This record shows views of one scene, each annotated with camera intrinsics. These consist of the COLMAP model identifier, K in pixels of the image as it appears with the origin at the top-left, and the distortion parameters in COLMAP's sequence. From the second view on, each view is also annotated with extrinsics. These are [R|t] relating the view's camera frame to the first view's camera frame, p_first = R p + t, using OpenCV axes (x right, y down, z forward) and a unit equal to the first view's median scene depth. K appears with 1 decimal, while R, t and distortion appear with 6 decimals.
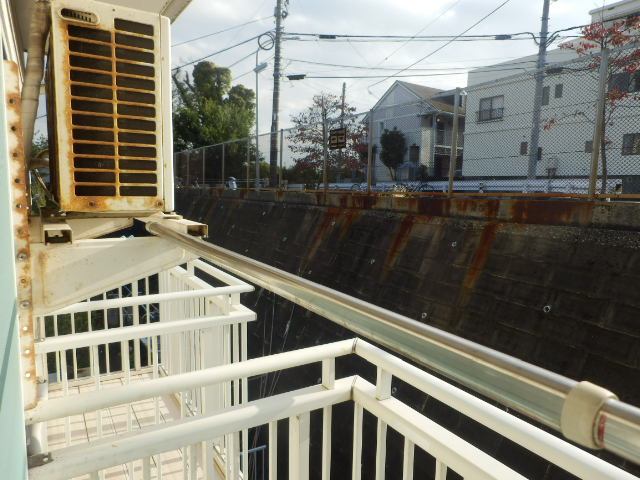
lens RADIAL K [[452.0, 0, 321.5], [0, 452.0, 241.1], [0, 0, 1]] dist [-0.011735, 0.006177]
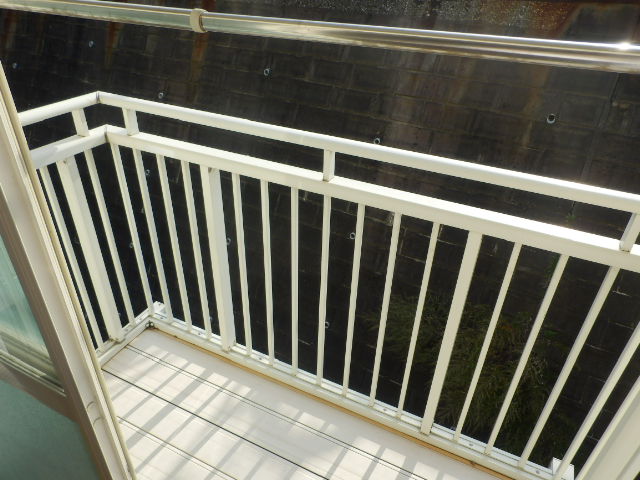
lens RADIAL K [[452.0, 0, 320.5], [0, 452.0, 236.2], [0, 0, 1]] dist [-0.011735, 0.006177]
pose [[0.846593, -0.276997, 0.454481, -0.023970], [0.053030, 0.893551, 0.445819, 0.021194], [-0.529592, -0.353326, 0.771163, -0.118369]]
